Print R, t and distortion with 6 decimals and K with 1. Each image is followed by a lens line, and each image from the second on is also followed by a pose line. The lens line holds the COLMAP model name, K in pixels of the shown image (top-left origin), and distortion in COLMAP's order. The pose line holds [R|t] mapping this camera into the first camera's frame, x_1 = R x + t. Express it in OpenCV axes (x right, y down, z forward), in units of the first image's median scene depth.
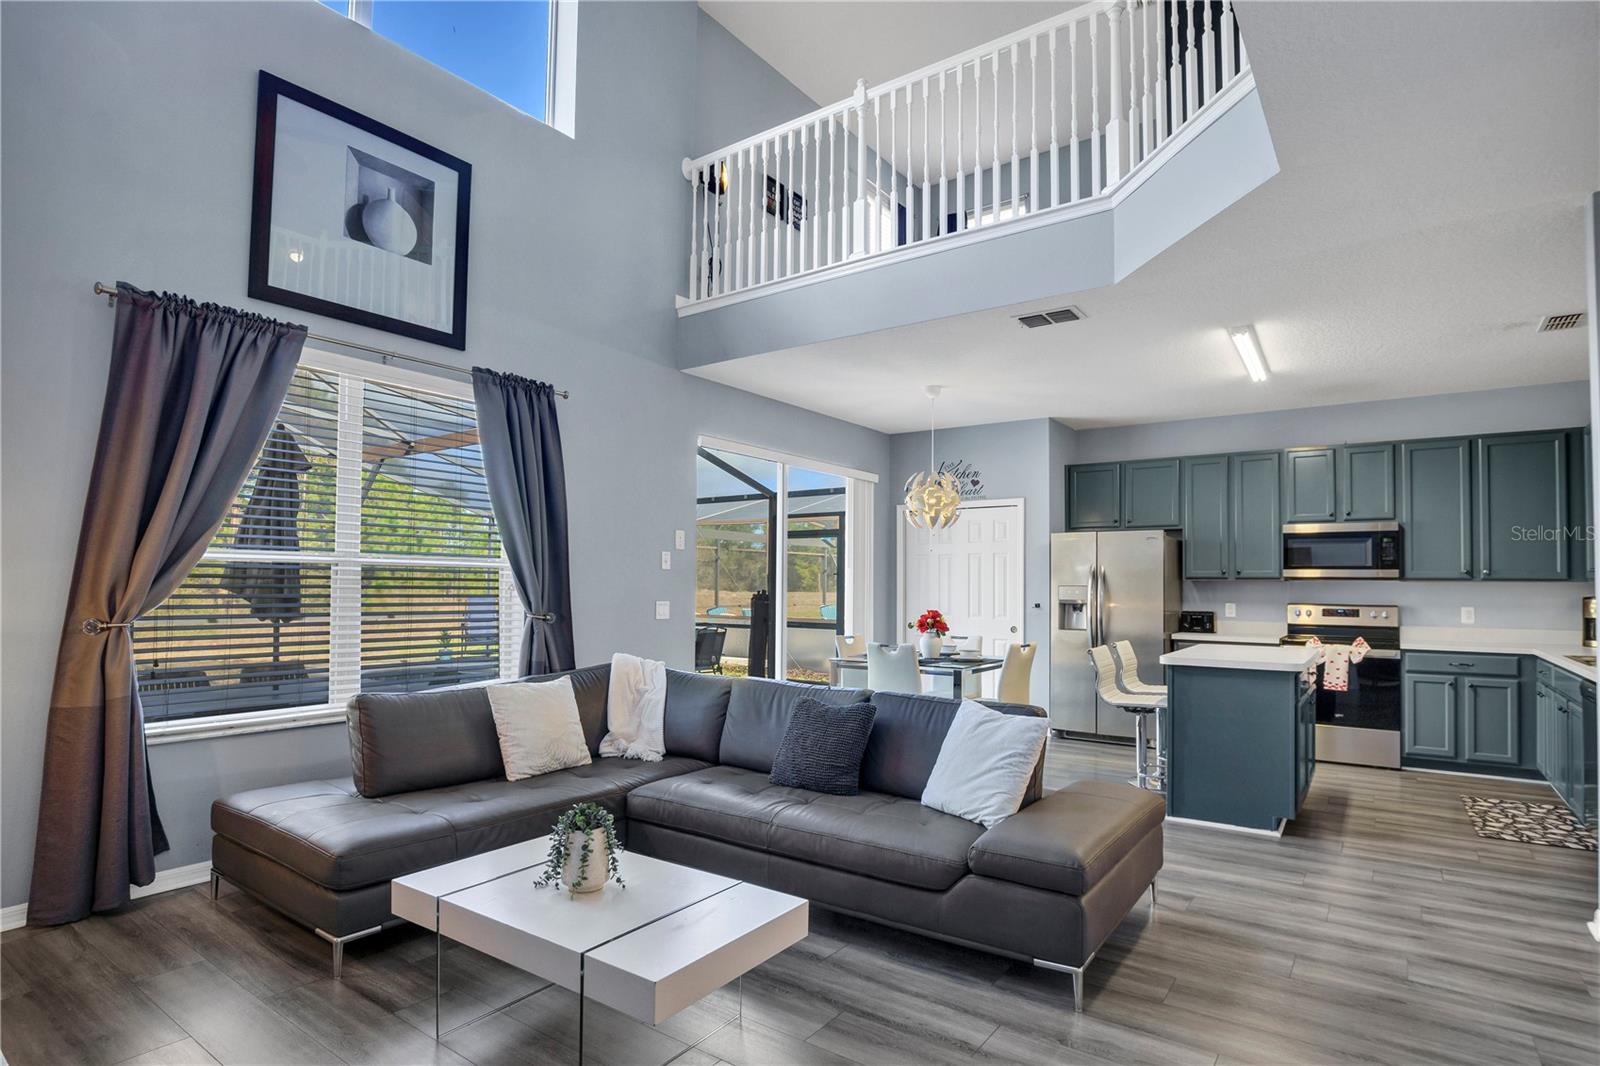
lens RADIAL K [[821.1, 0, 810.6], [0, 821.1, 562.6], [0, 0, 1]] dist [-0.023542, 0.001052]
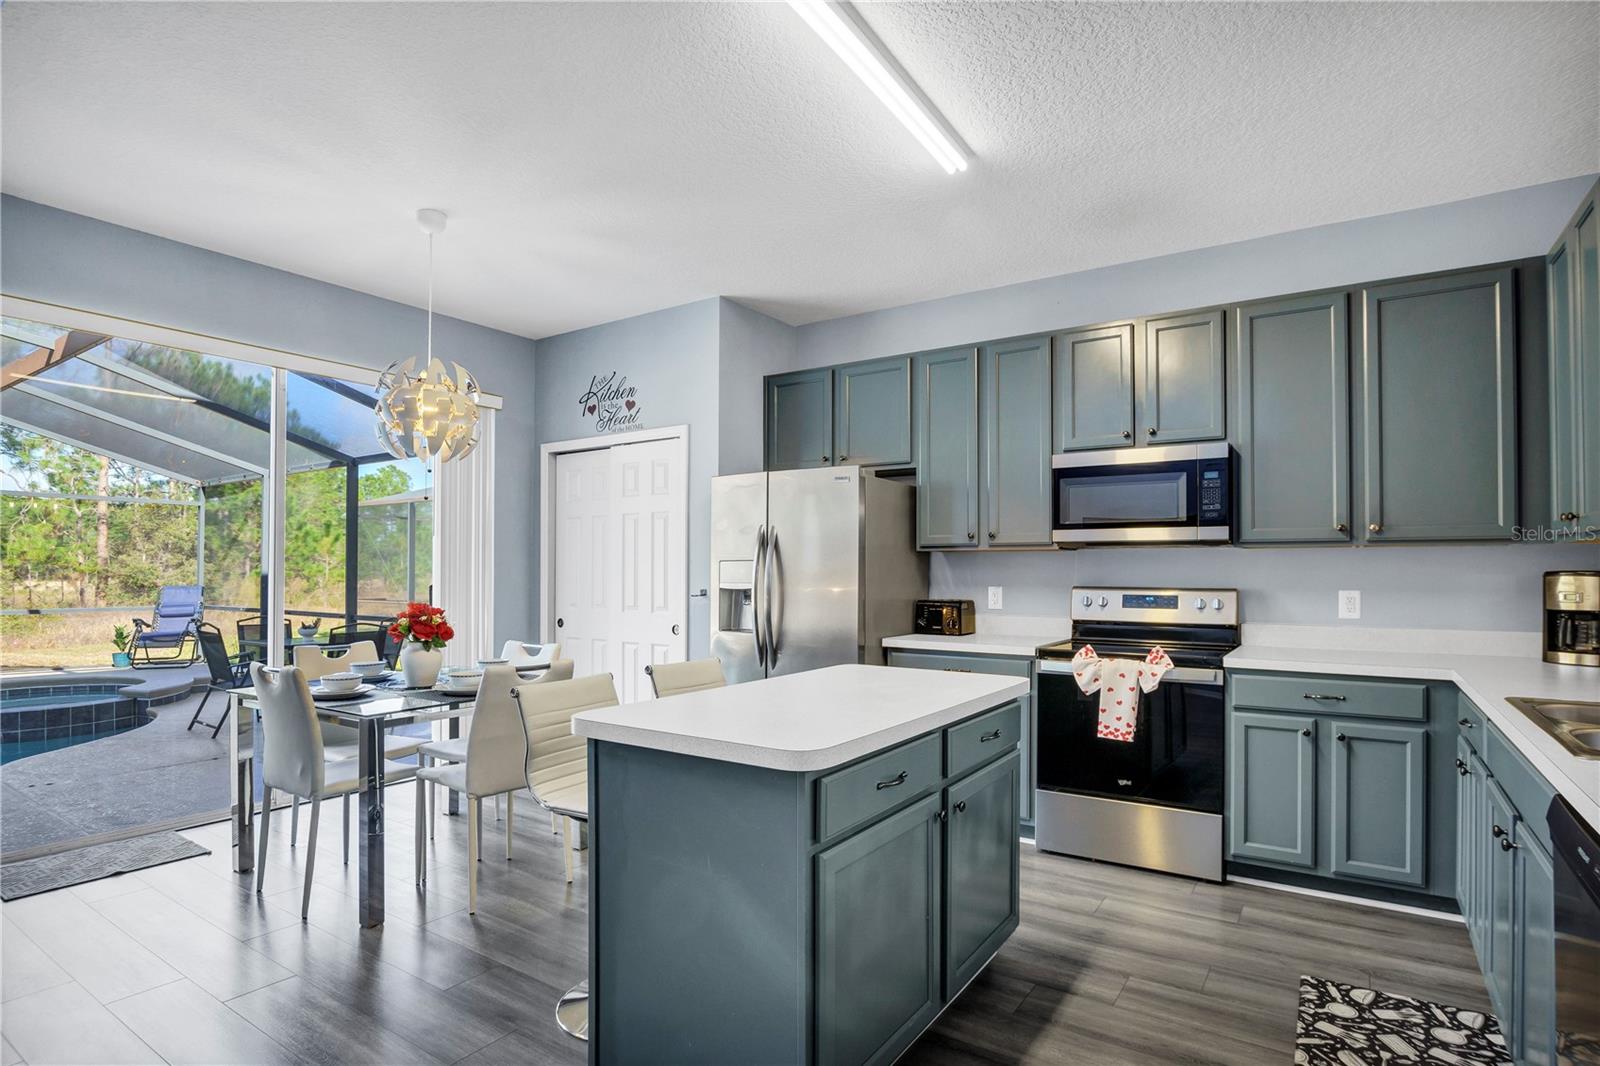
lens RADIAL K [[812.1, 0, 817.7], [0, 812.1, 560.0], [0, 0, 1]] dist [-0.024666, -0.000273]
pose [[0.999244, -0.005724, 0.038452, 0.406232], [0.005209, 0.999896, 0.013479, 0.022872], [-0.038525, -0.013269, 0.999170, 0.435197]]
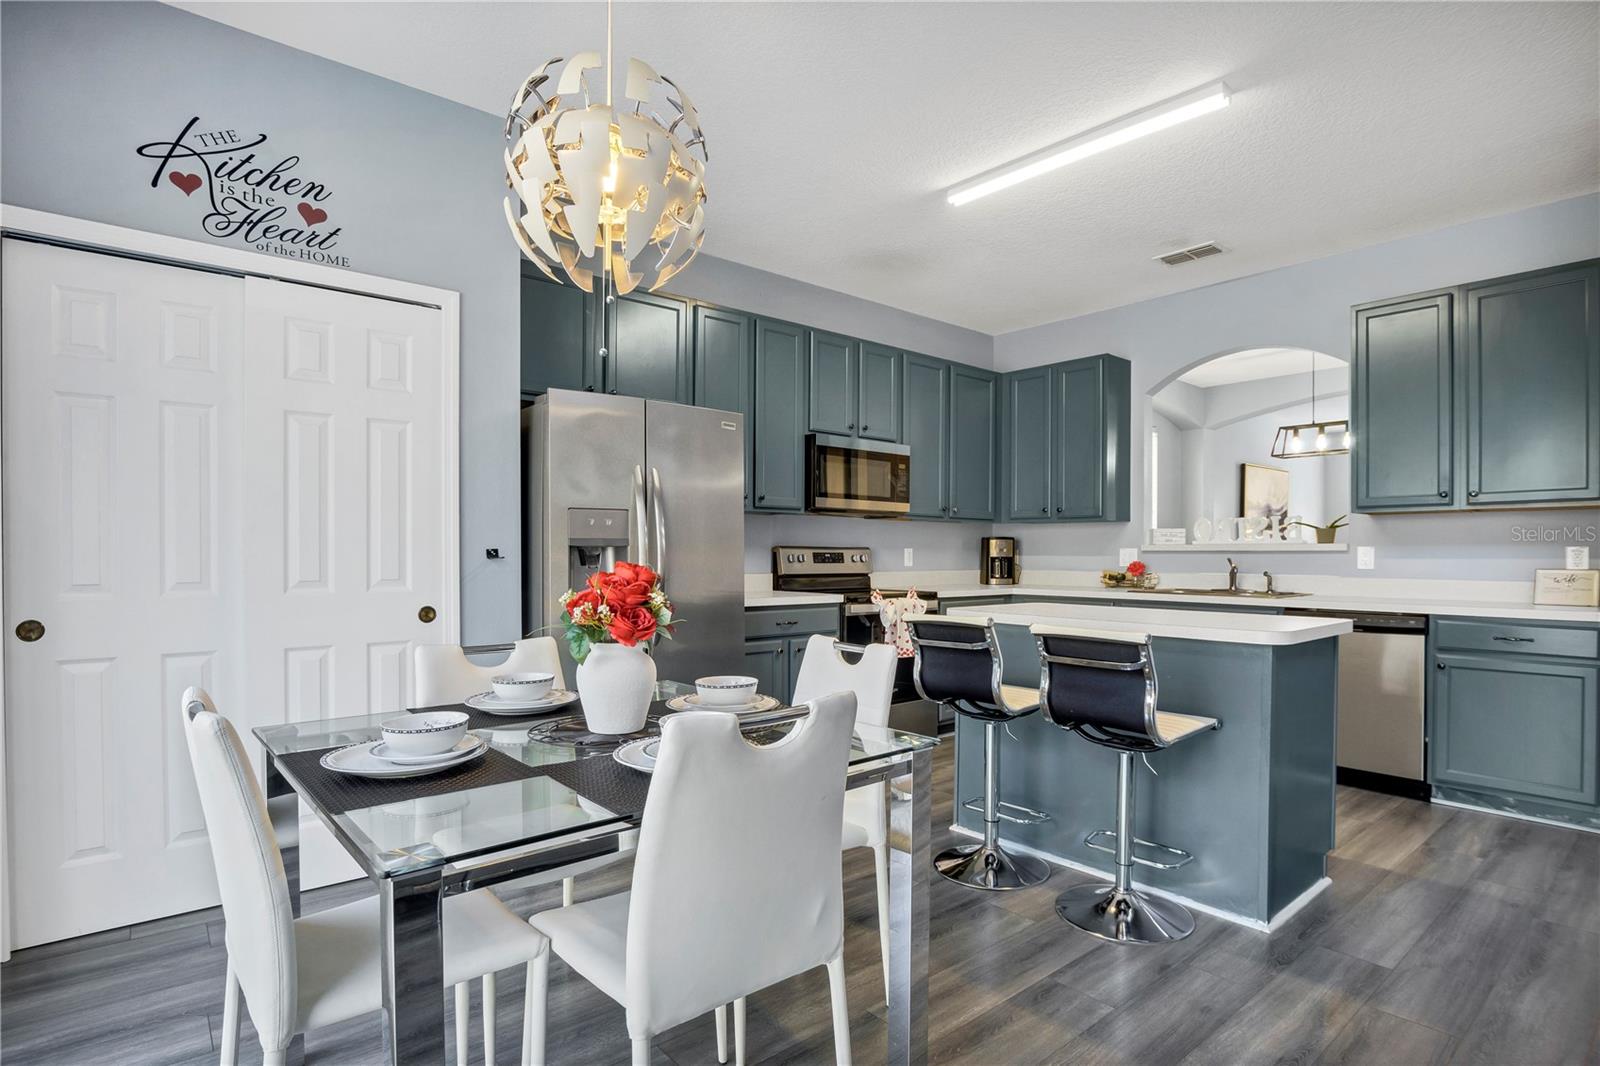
lens RADIAL K [[821.1, 0, 810.6], [0, 821.1, 562.6], [0, 0, 1]] dist [-0.023542, 0.001052]
pose [[0.245427, -0.019094, 0.969227, -0.114972], [-0.027954, 0.999251, 0.026764, 0.048833], [-0.969012, -0.033662, 0.244710, 0.874012]]
